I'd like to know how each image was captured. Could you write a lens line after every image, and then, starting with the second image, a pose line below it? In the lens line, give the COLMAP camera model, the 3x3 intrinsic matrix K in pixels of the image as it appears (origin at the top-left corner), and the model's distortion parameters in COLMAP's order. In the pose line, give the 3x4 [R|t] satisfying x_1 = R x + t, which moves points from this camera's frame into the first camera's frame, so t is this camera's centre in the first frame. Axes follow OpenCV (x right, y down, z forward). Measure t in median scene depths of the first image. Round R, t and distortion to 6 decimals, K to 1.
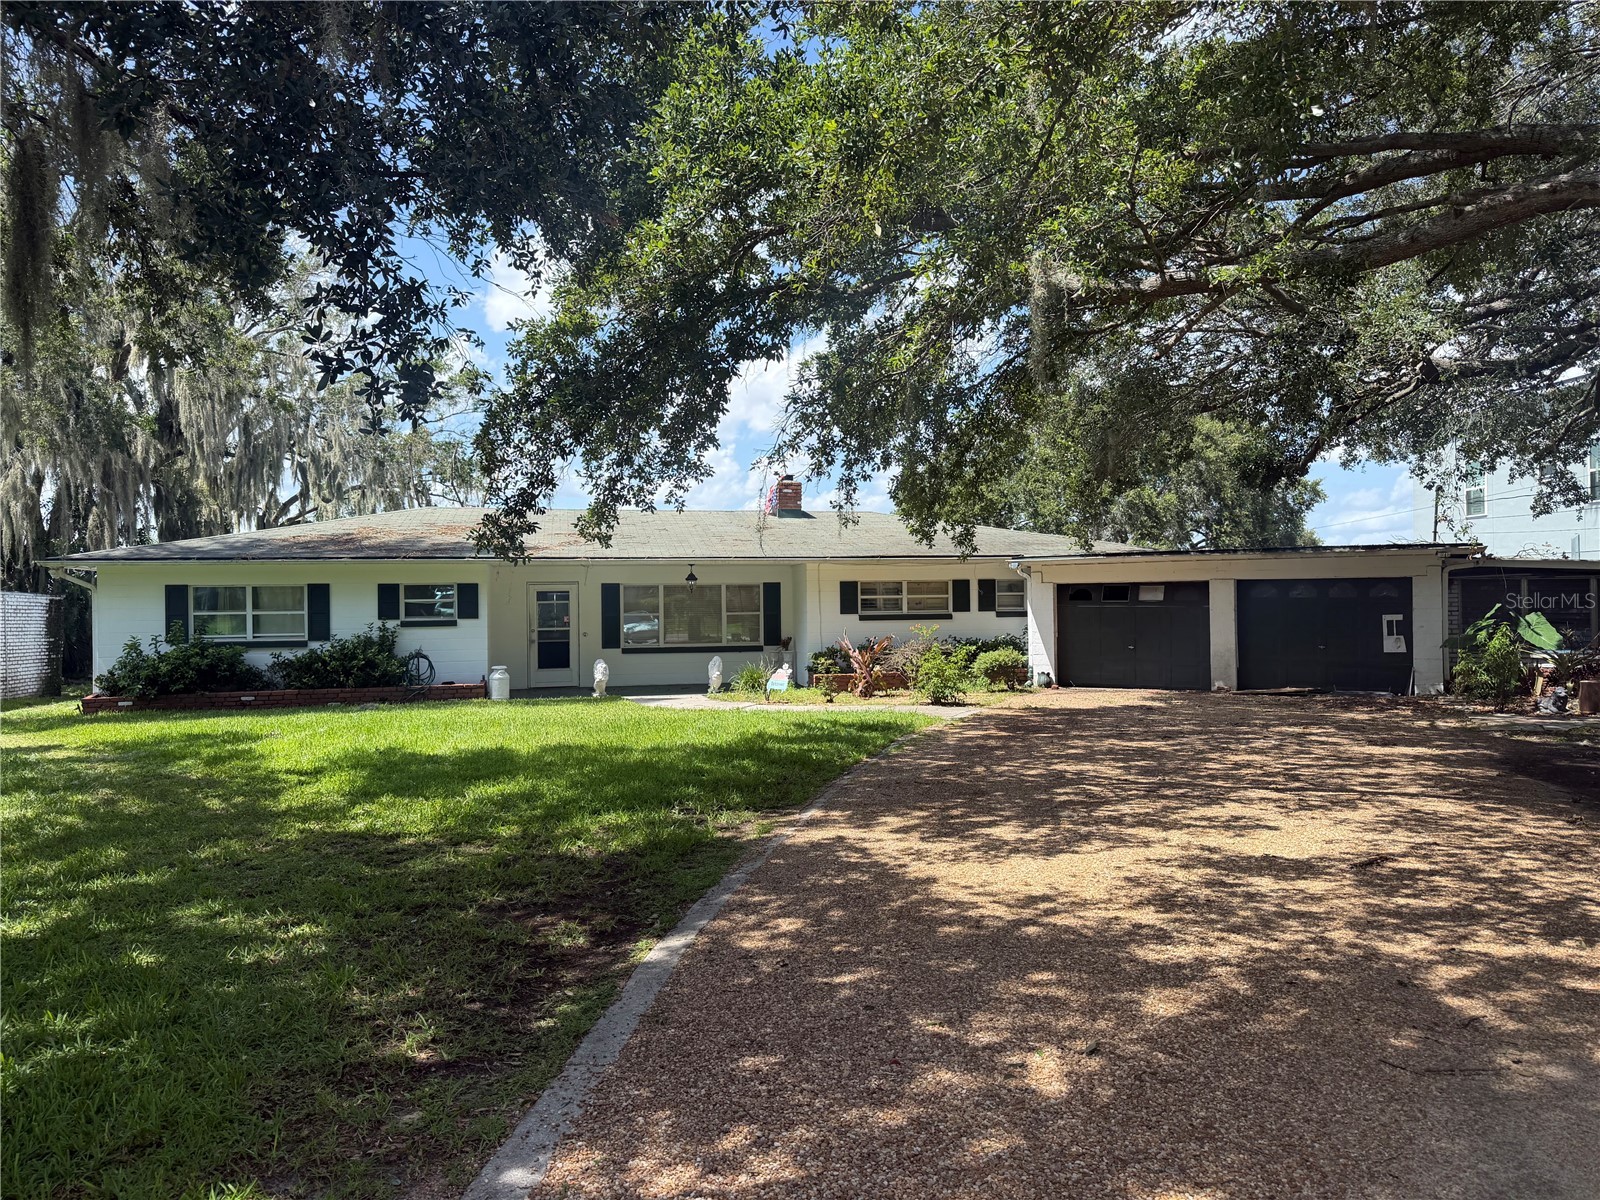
lens RADIAL K [[1122.5, 0, 800.0], [0, 1122.5, 600.0], [0, 0, 1]] dist [0.092838, -0.139185]
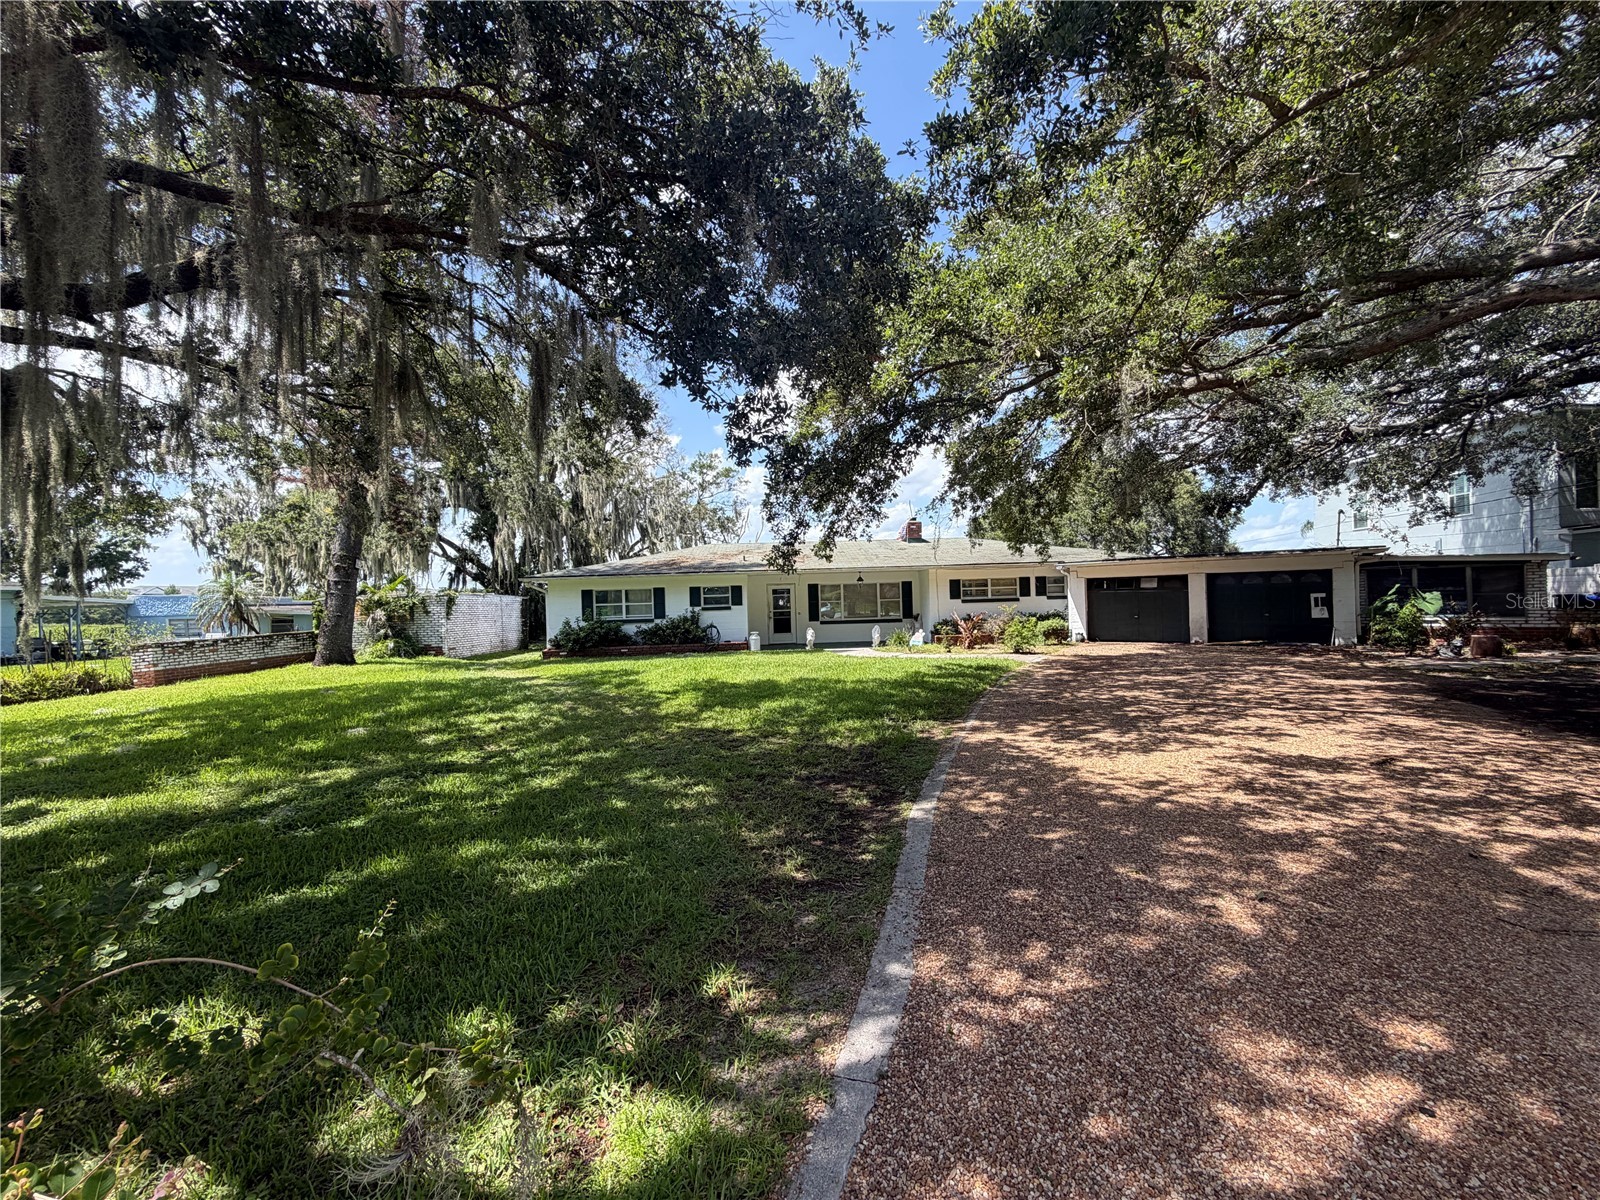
lens RADIAL K [[638.6, 0, 796.4], [0, 638.6, 595.7], [0, 0, 1]] dist [0.001203, 0.000045]
pose [[0.986660, -0.018178, -0.161774, -0.064443], [0.018939, 0.999816, 0.003161, -0.000769], [0.161687, -0.006183, 0.986823, 0.036316]]
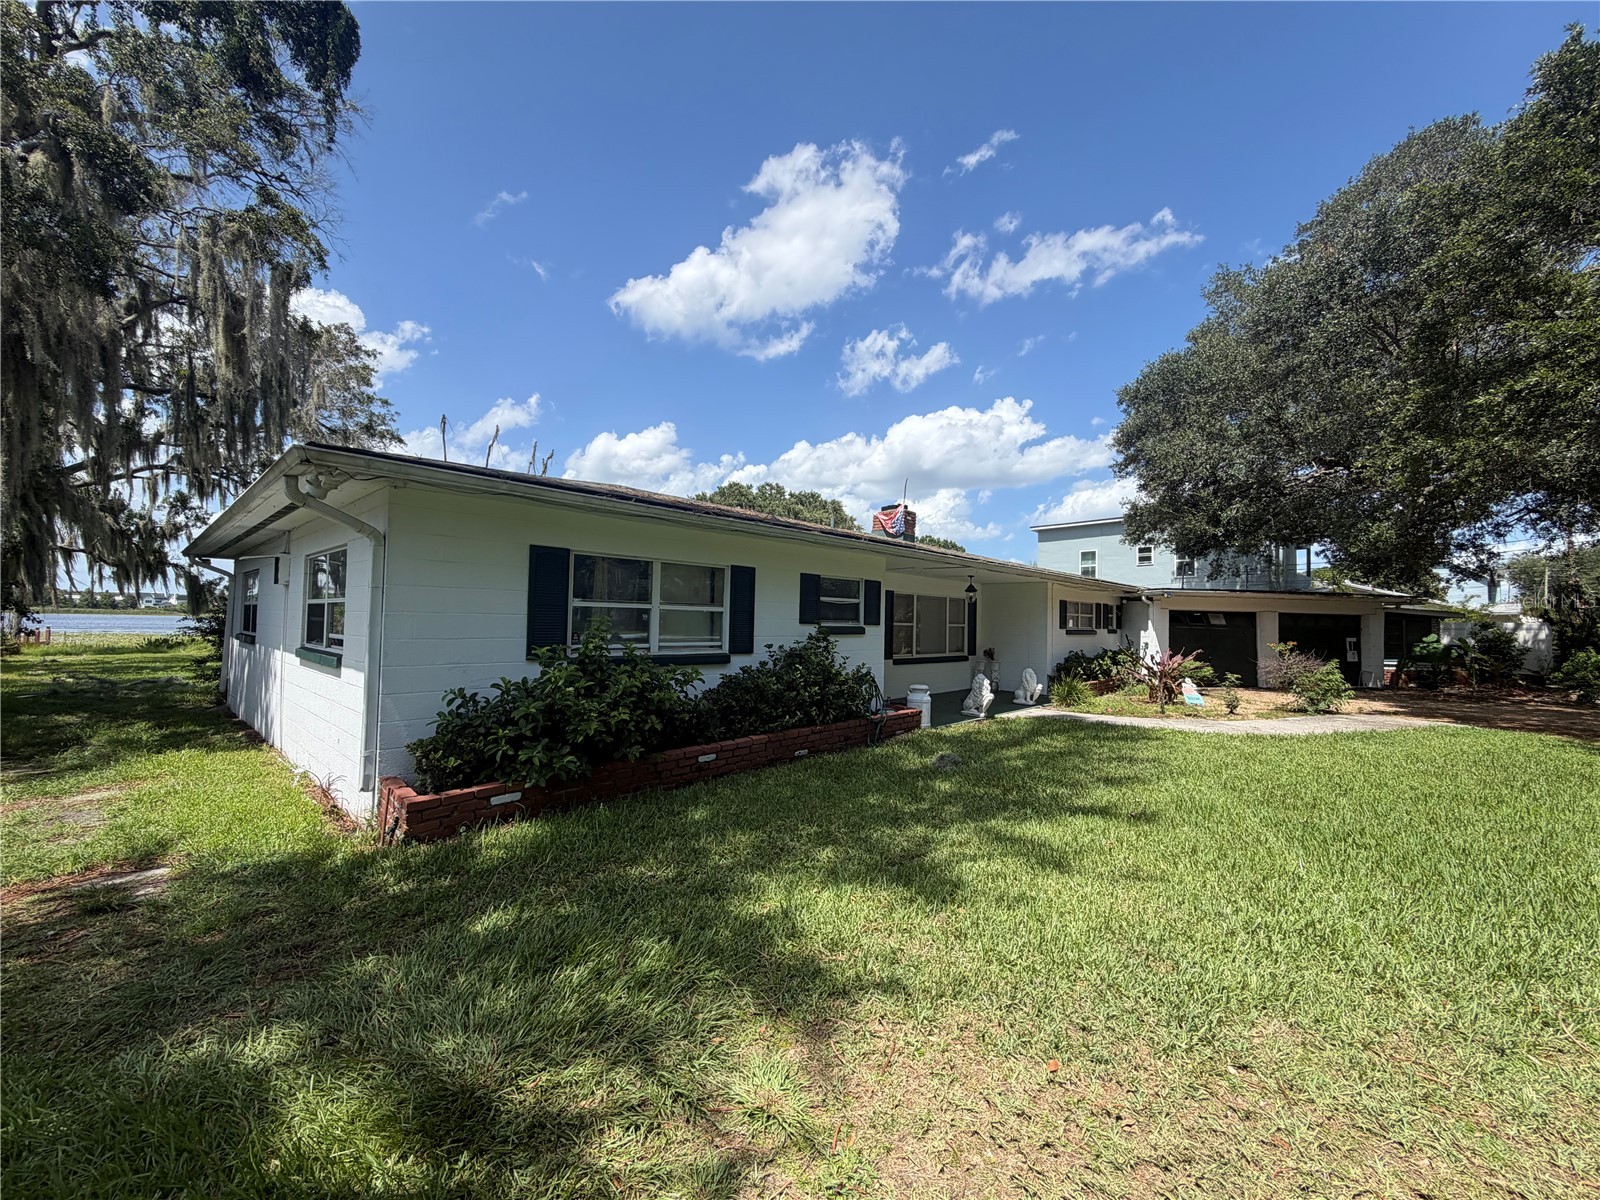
lens RADIAL K [[638.6, 0, 796.4], [0, 638.6, 595.7], [0, 0, 1]] dist [0.001203, 0.000045]
pose [[0.812335, 0.051953, 0.580873, -0.994865], [-0.032744, 0.998516, -0.043515, 0.028179], [-0.582271, 0.016329, 0.812831, 1.118055]]
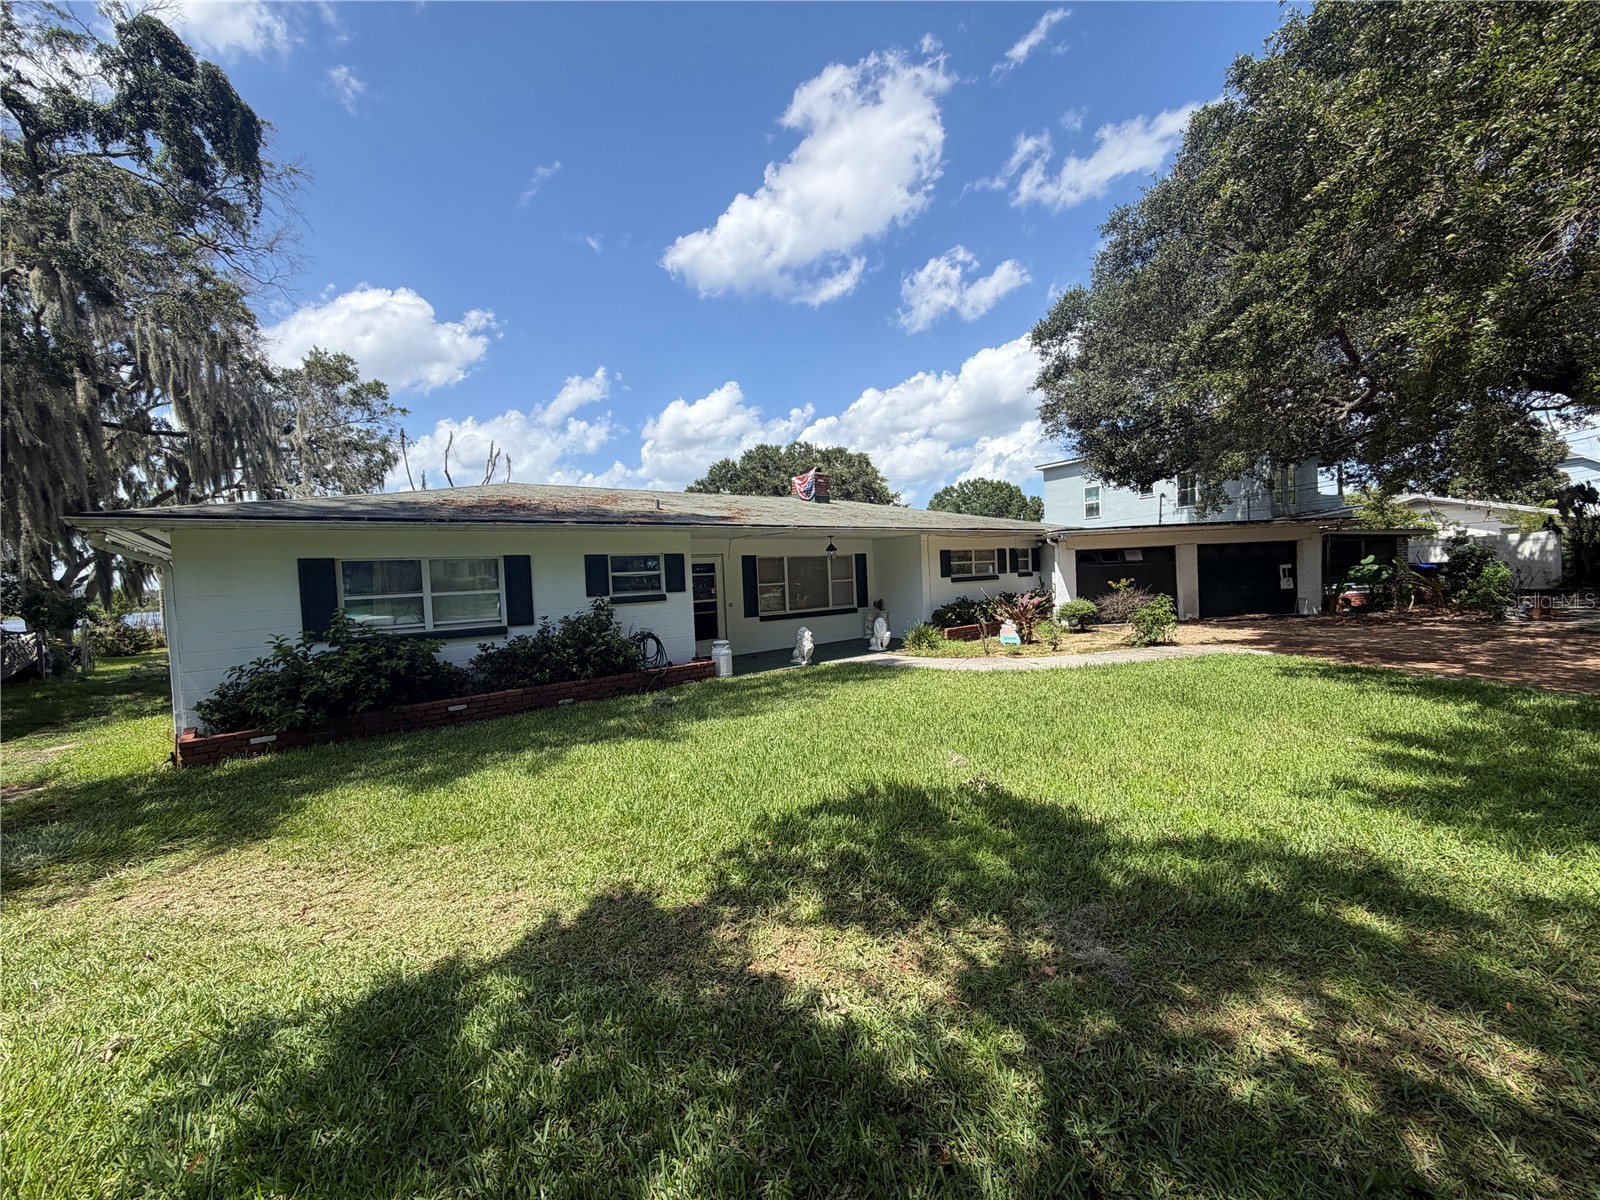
lens RADIAL K [[638.6, 0, 796.4], [0, 638.6, 595.7], [0, 0, 1]] dist [0.001203, 0.000045]
pose [[0.886306, -0.042549, 0.461142, -0.746935], [0.032270, 0.999024, 0.030156, 0.011211], [-0.461975, -0.011846, 0.886814, 0.822946]]
